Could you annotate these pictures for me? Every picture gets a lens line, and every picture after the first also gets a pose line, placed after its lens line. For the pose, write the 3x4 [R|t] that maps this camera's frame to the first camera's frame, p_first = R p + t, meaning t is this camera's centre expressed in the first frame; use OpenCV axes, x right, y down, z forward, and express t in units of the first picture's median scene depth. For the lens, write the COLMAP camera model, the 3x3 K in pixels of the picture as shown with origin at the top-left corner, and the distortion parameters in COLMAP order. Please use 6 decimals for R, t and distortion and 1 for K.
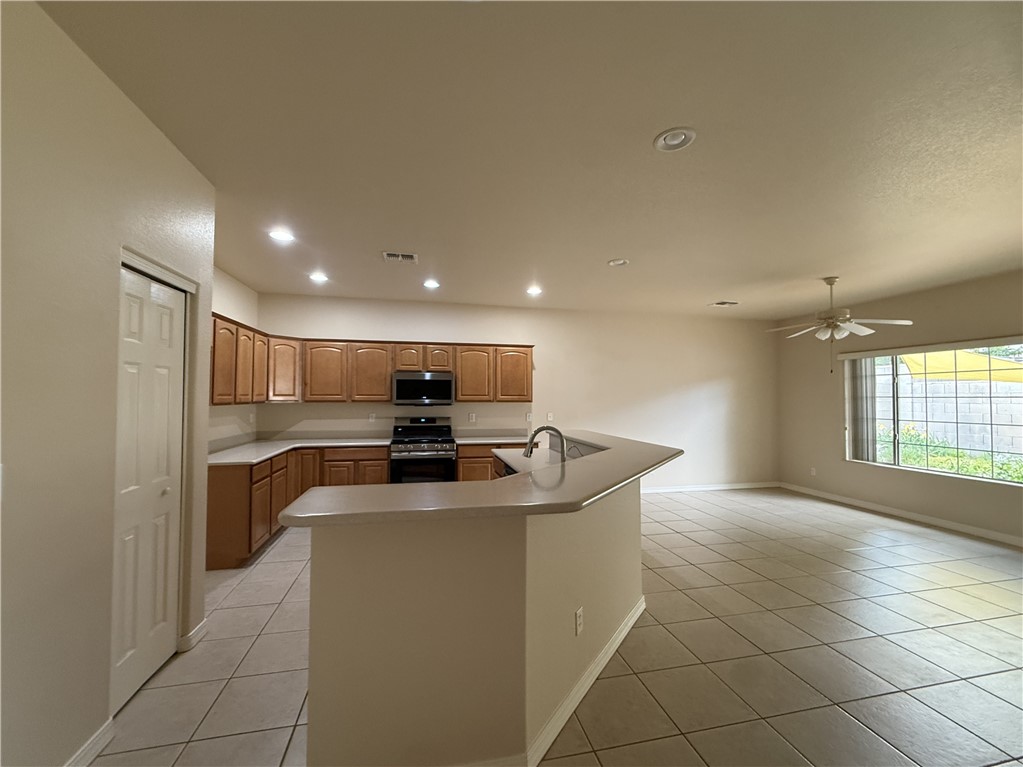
lens RADIAL K [[426.7, 0, 511.5], [0, 426.7, 383.5], [0, 0, 1]] dist [0.000593, 0.000131]
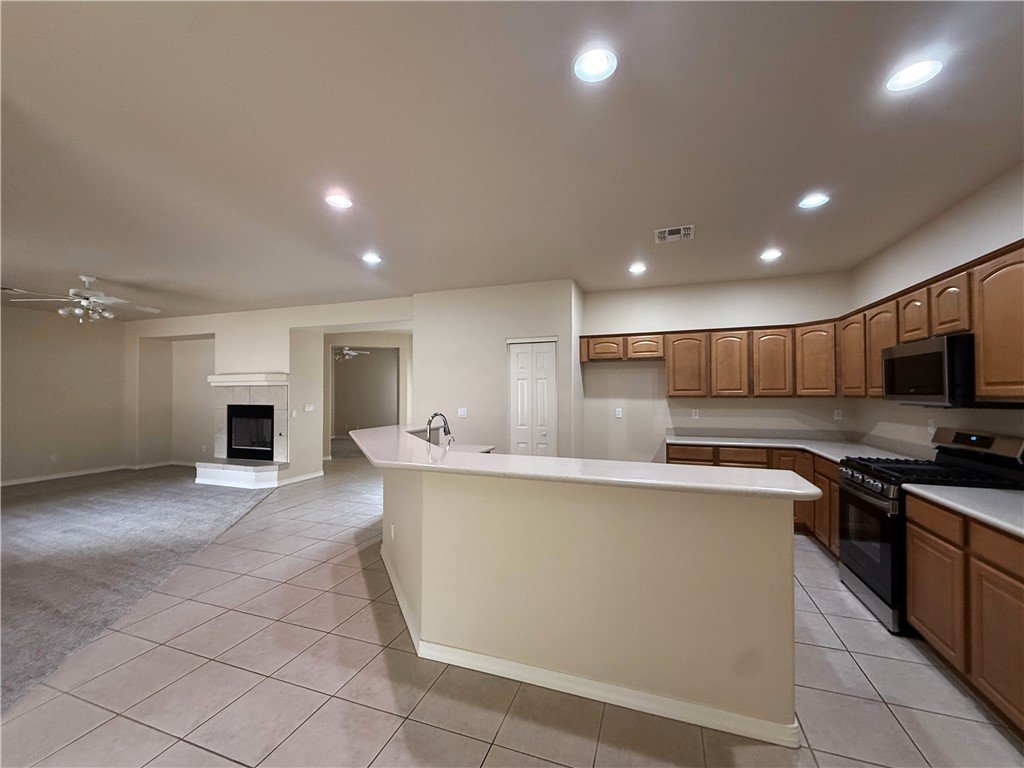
lens RADIAL K [[416.7, 0, 512.0], [0, 416.7, 384.0], [0, 0, 1]] dist [-0.000569, 0.000168]
pose [[-0.529871, -0.018921, -0.847867, 0.477519], [0.028351, 0.998797, -0.040007, 0.031074], [0.847604, -0.045236, -0.528698, 0.853610]]
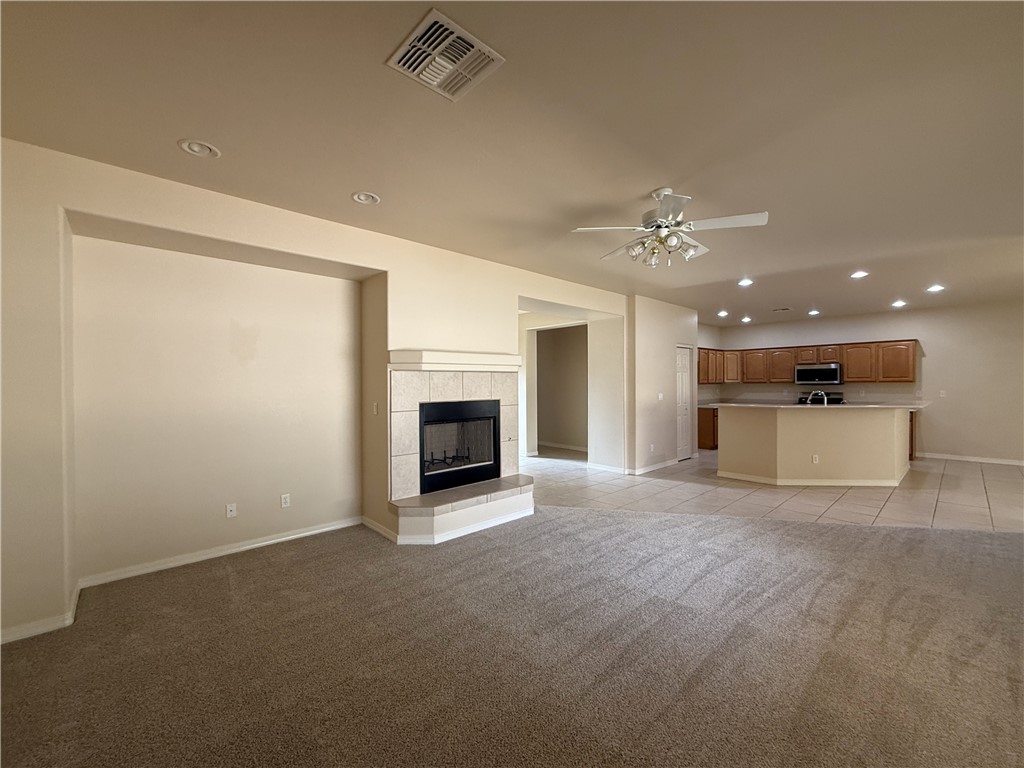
lens RADIAL K [[416.7, 0, 512.0], [0, 416.7, 384.0], [0, 0, 1]] dist [-0.000569, 0.000168]
pose [[0.503181, -0.005185, -0.864166, 0.577673], [0.037760, 0.999159, 0.015991, -0.020519], [0.863356, -0.040677, 0.502953, -0.791972]]
